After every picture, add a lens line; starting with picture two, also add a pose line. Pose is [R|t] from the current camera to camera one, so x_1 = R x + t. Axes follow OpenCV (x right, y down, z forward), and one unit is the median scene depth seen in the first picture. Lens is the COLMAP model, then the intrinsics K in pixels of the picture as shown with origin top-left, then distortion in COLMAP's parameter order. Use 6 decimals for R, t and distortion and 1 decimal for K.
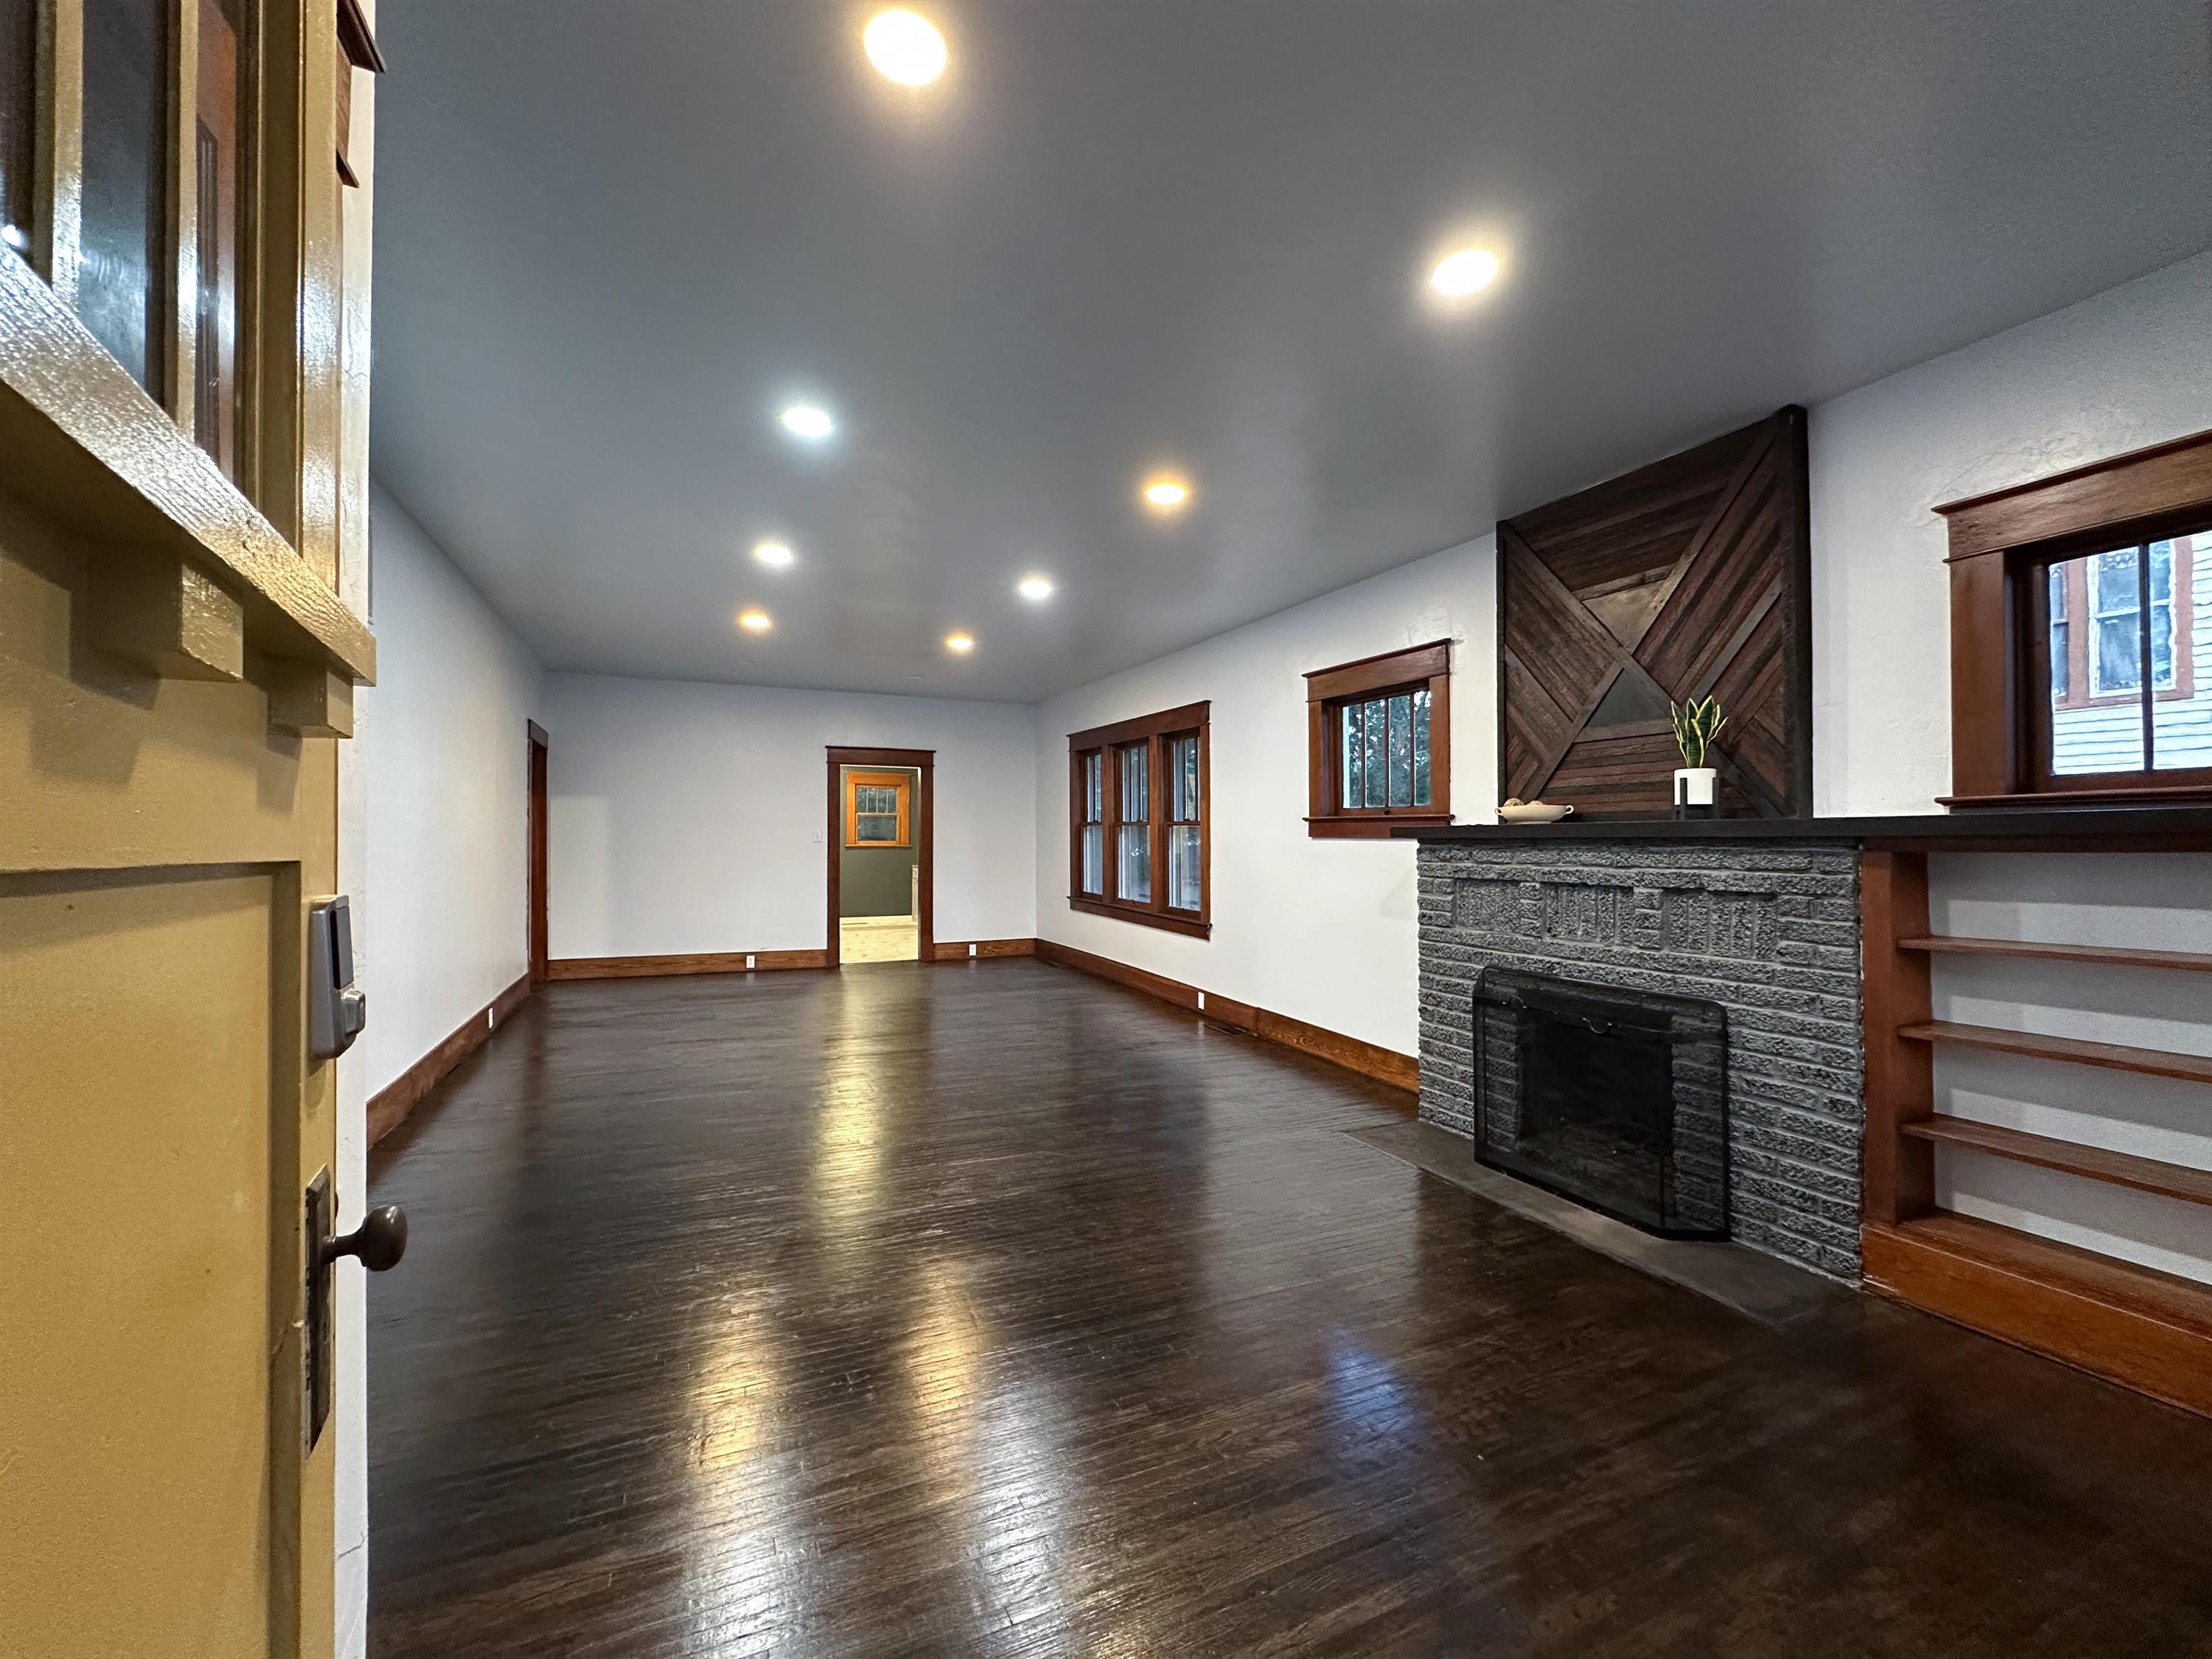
lens RADIAL K [[883.3, 0, 1106.0], [0, 883.3, 829.5], [0, 0, 1]] dist [0.000096, 0.000020]
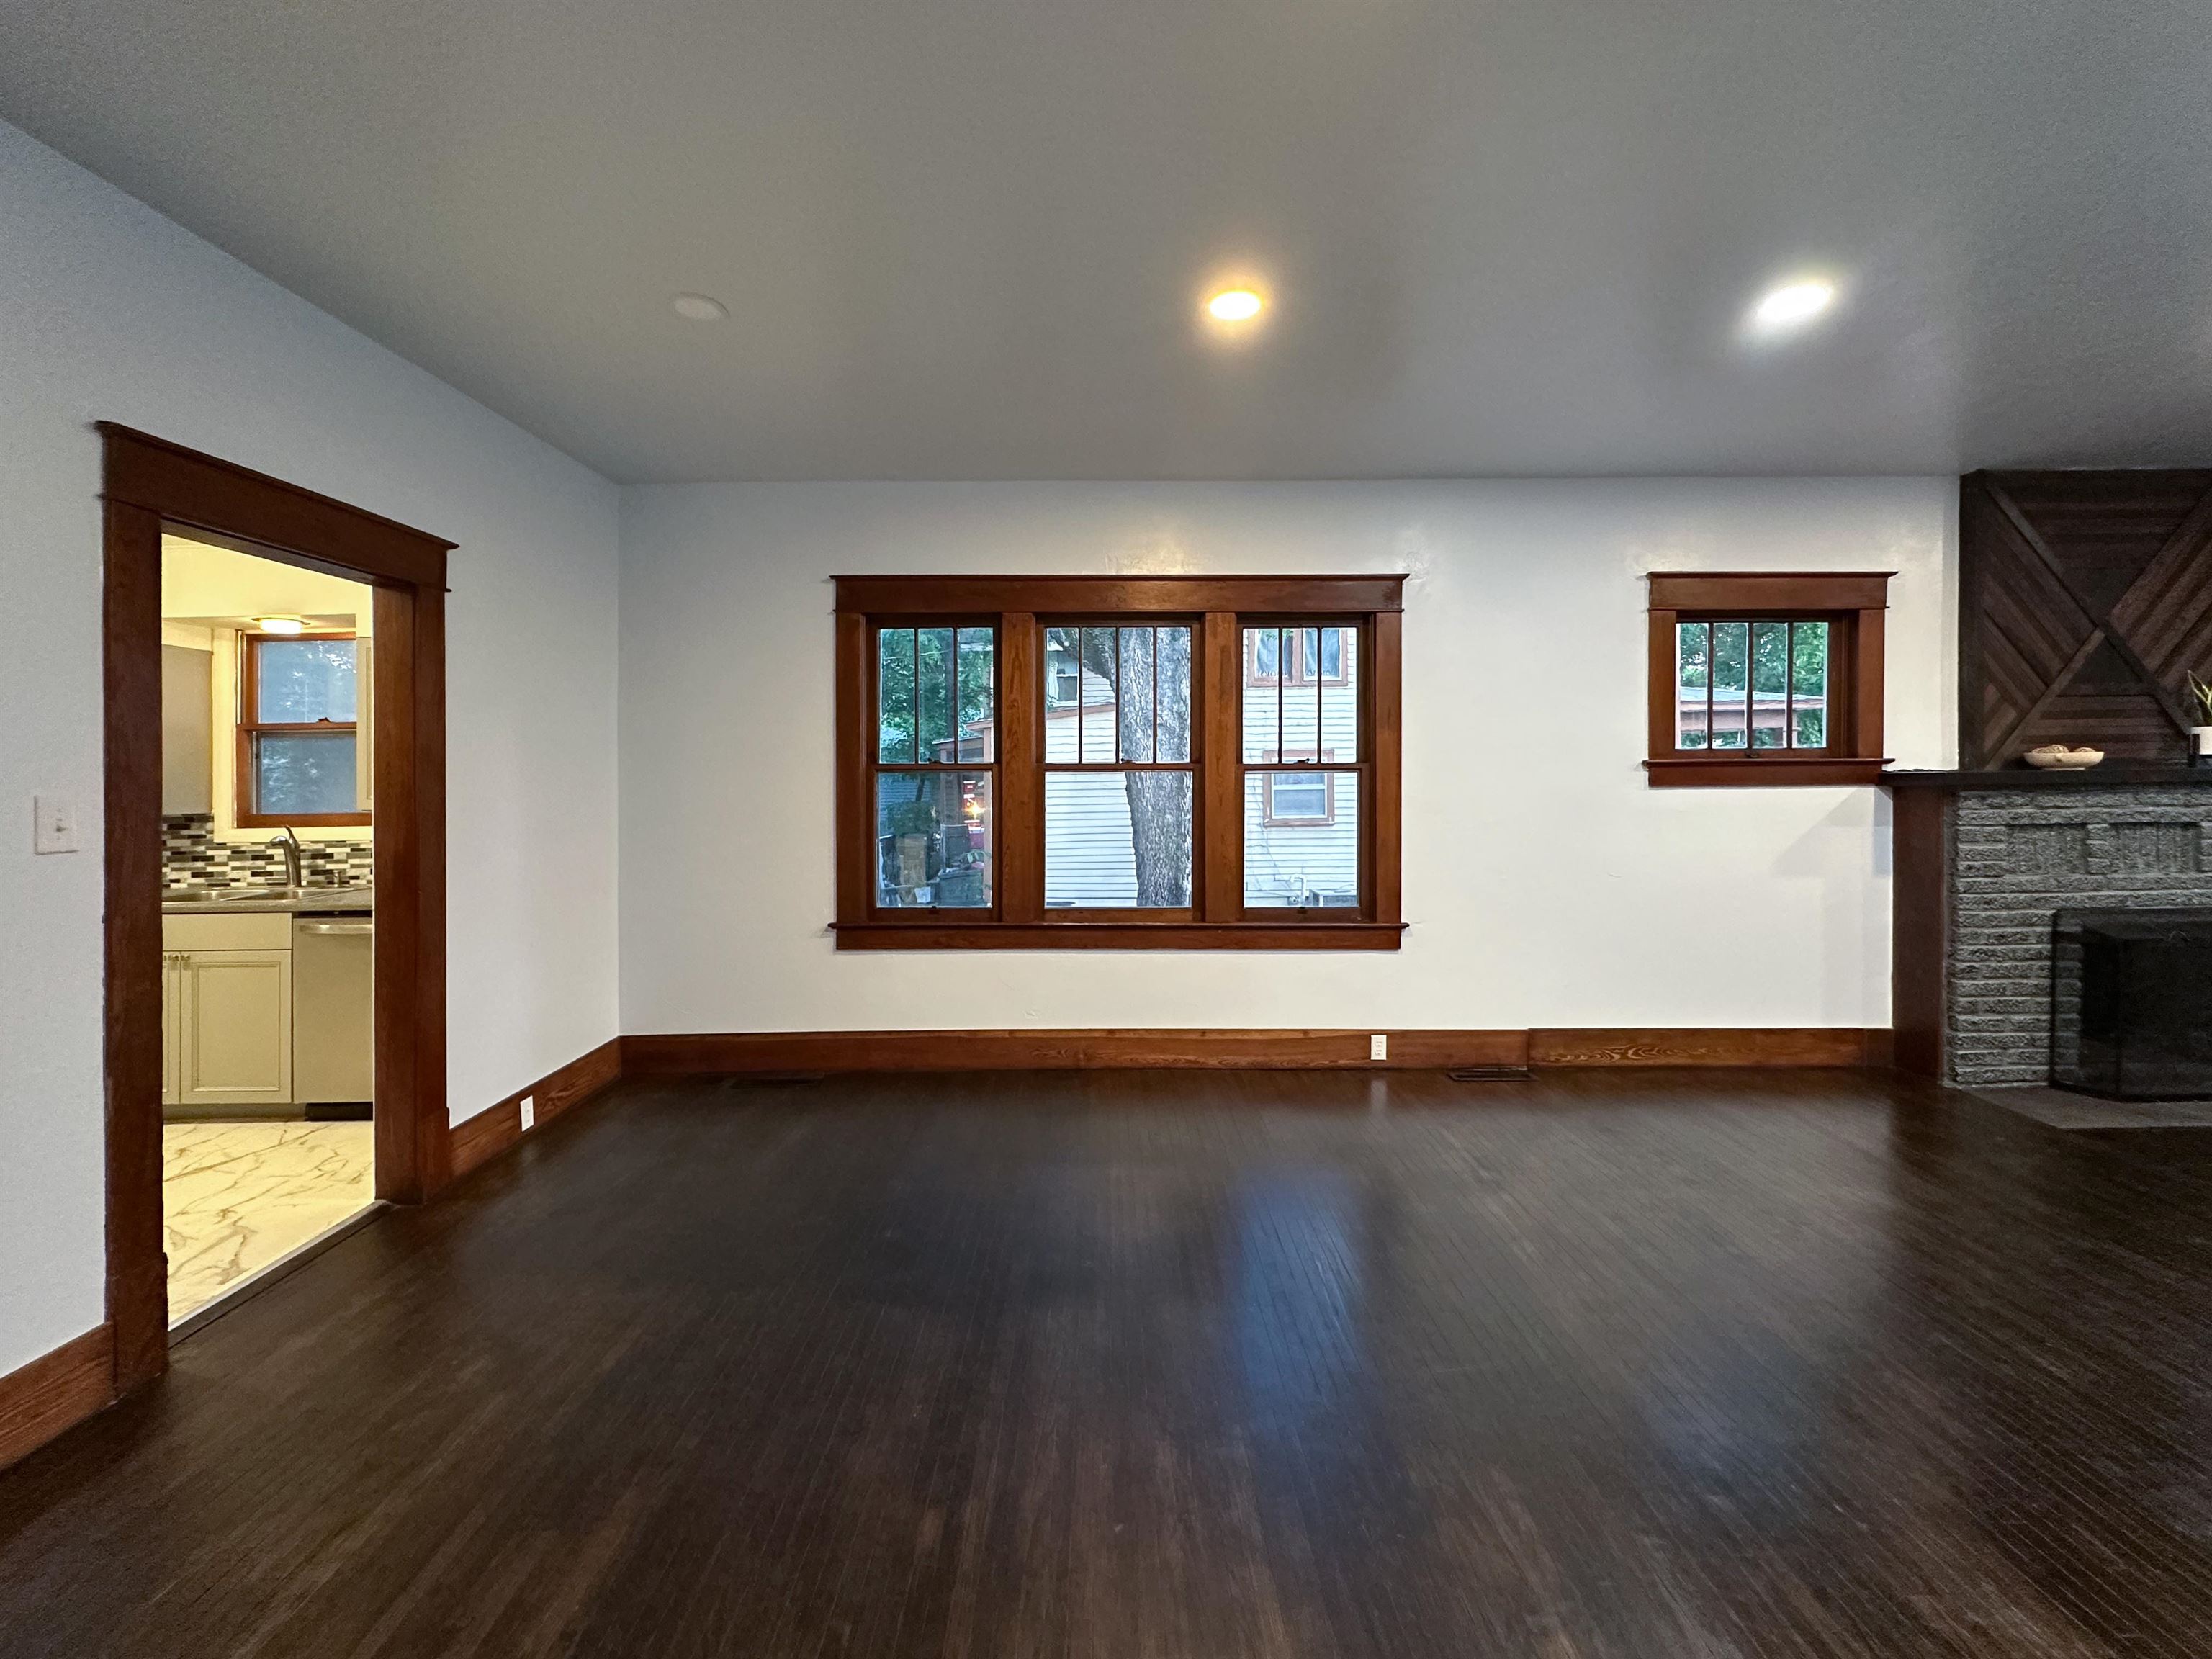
lens RADIAL K [[923.5, 0, 1105.4], [0, 923.5, 763.1], [0, 0, 1]] dist [-0.000226, 0.000114]
pose [[0.414408, 0.003023, 0.910086, -0.713759], [0.003321, 0.999983, -0.004833, -0.008806], [-0.910085, 0.005026, 0.414391, 1.122172]]
